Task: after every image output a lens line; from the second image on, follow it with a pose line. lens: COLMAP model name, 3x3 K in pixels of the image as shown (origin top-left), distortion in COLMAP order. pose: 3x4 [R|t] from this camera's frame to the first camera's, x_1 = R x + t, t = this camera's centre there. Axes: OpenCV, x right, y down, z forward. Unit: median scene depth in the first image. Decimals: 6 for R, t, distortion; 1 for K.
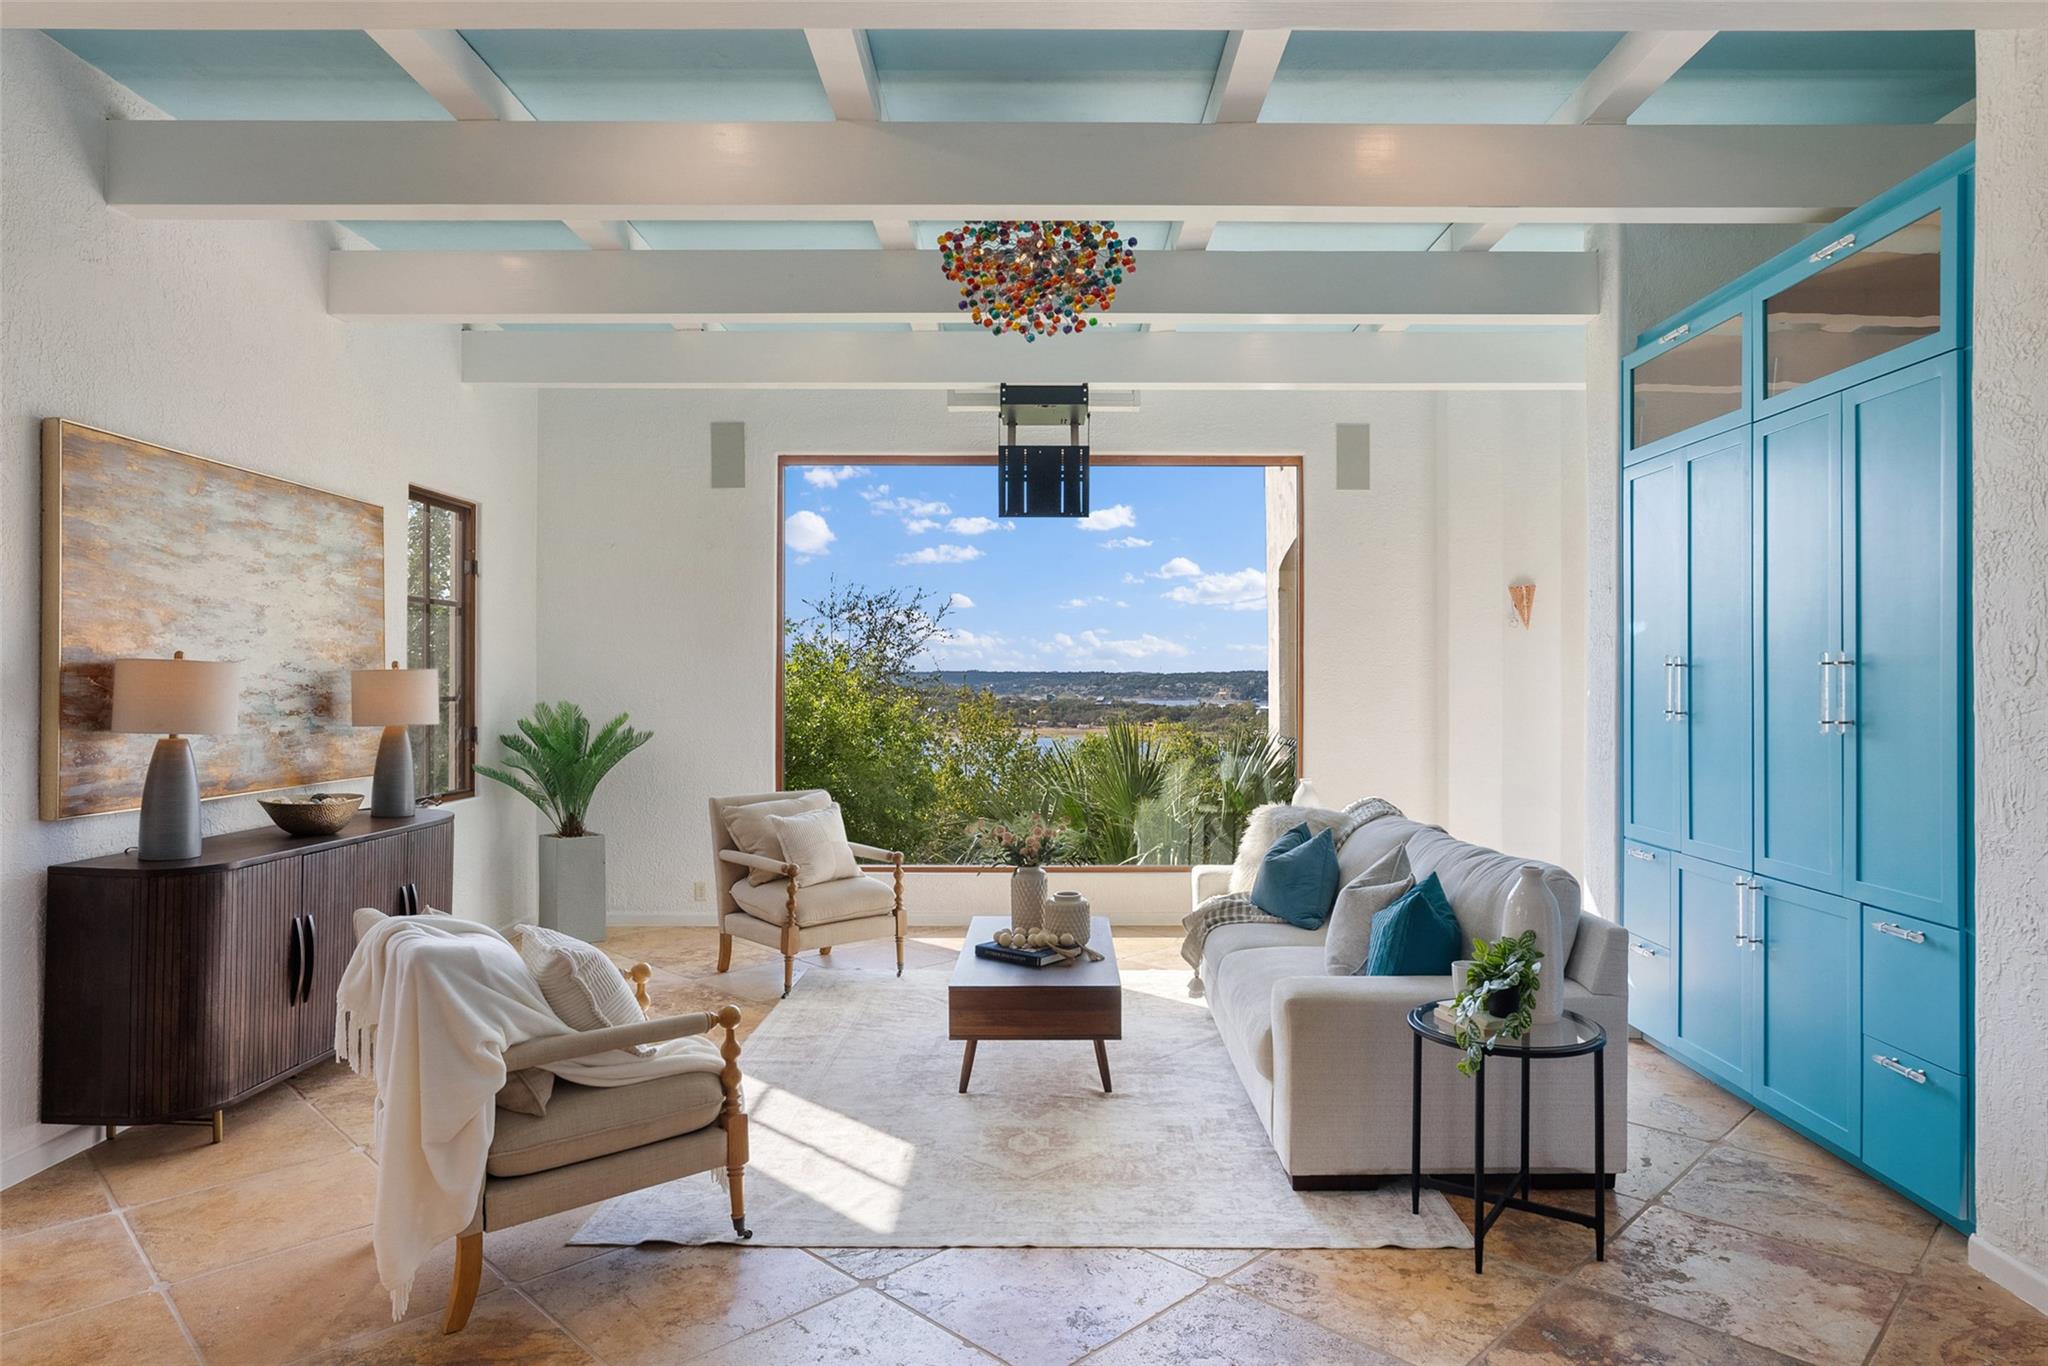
lens RADIAL K [[1215.7, 0, 1035.5], [0, 1215.7, 677.0], [0, 0, 1]] dist [0.008436, 0.001595]
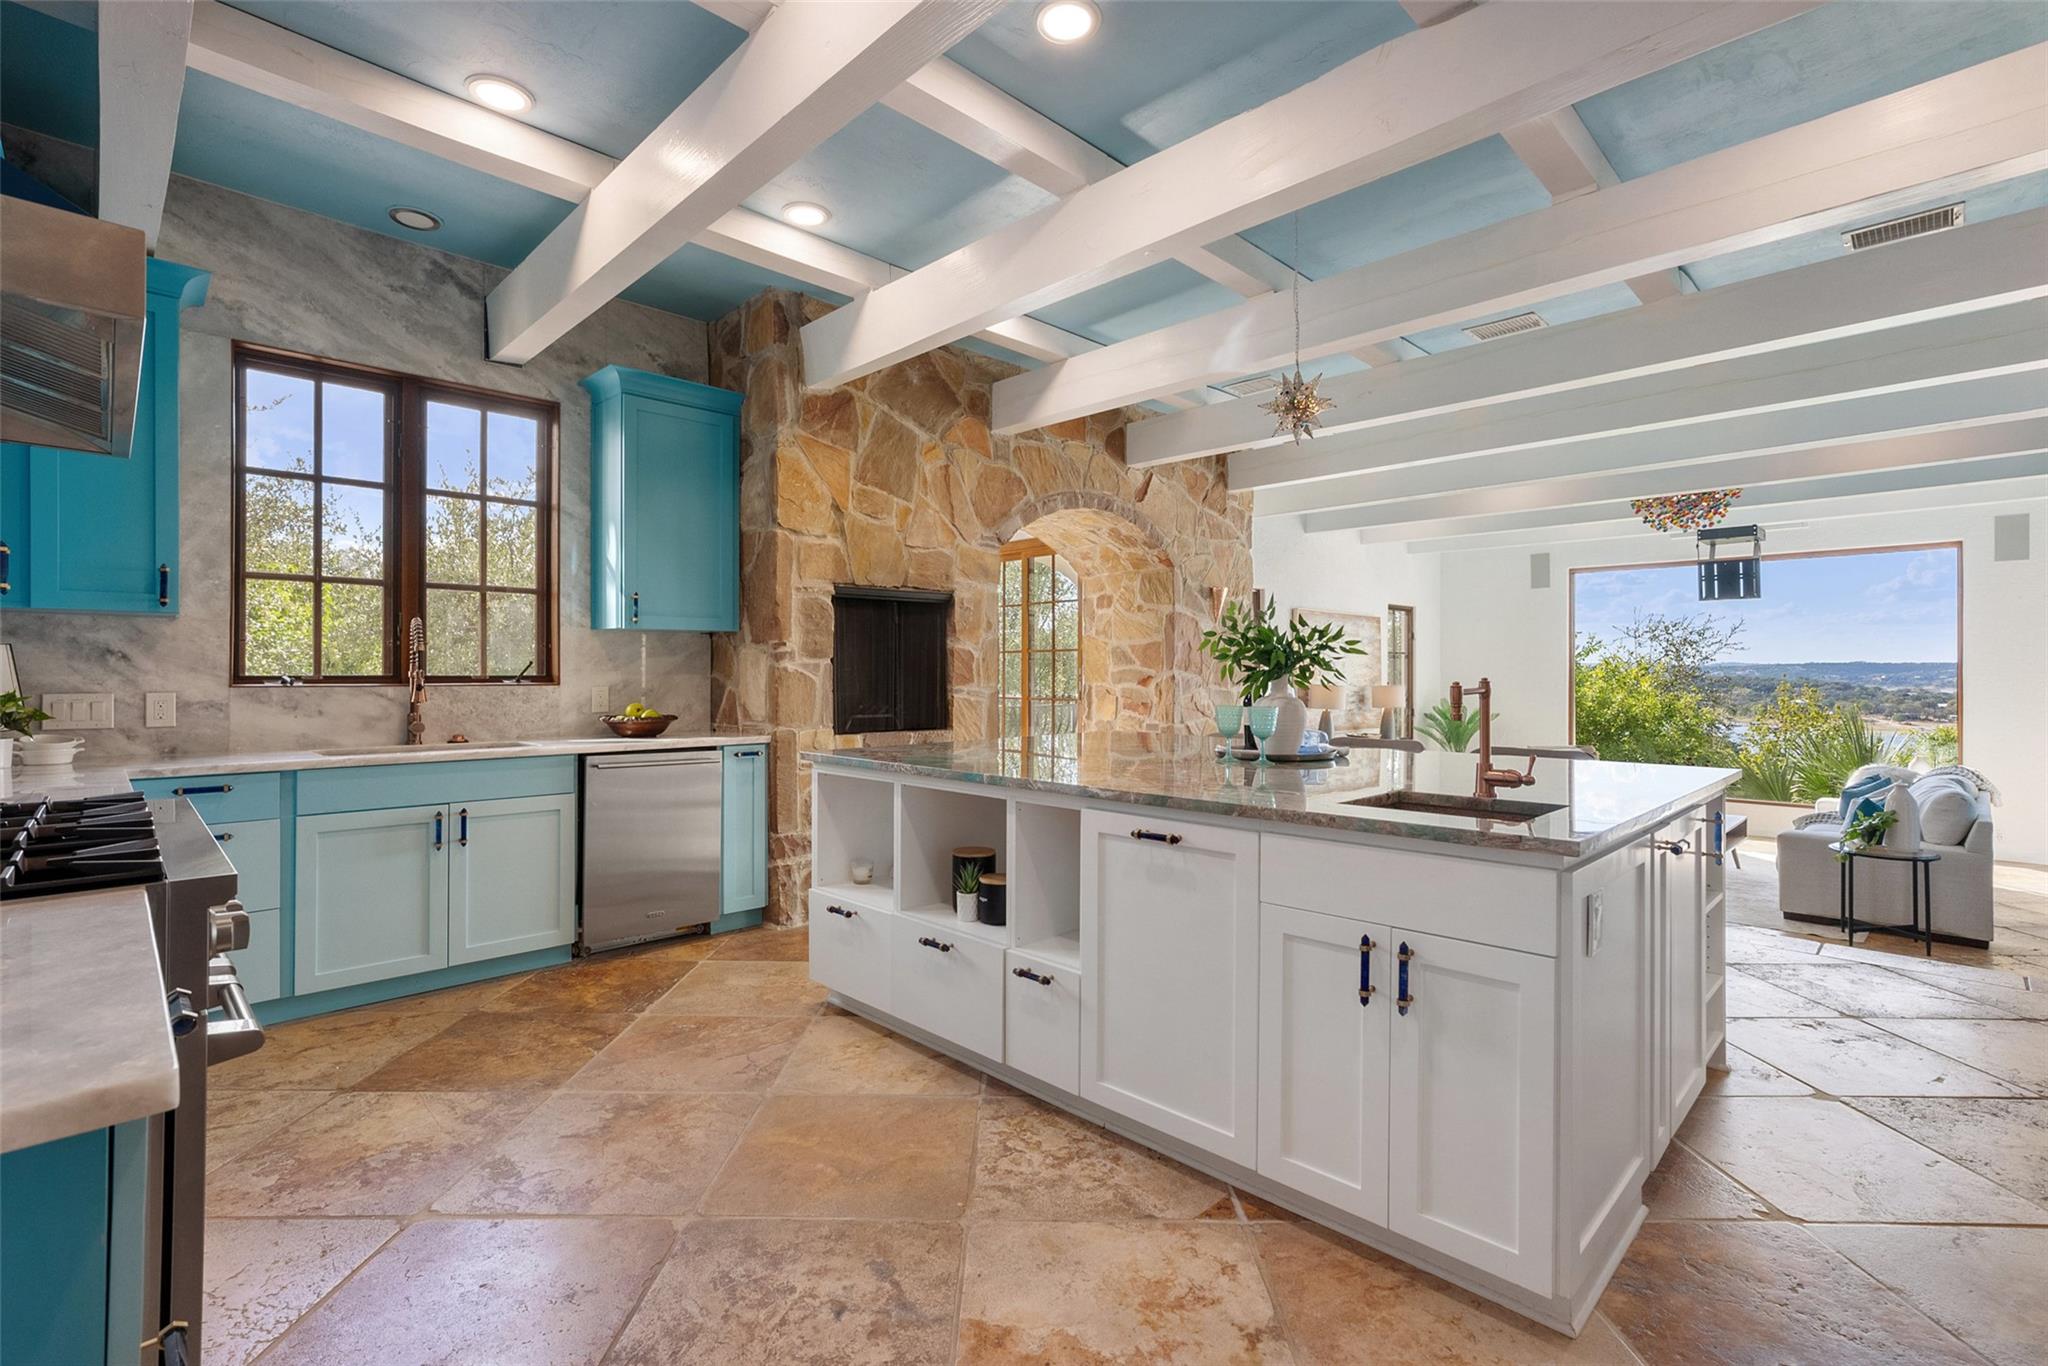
lens RADIAL K [[930.6, 0, 1032.7], [0, 930.6, 673.1], [0, 0, 1]] dist [-0.015578, 0.009207]
pose [[0.710498, -0.001621, -0.703697, 0.264016], [0.003908, 0.999991, 0.001643, -0.032904], [0.703688, -0.003917, 0.710498, -0.771388]]
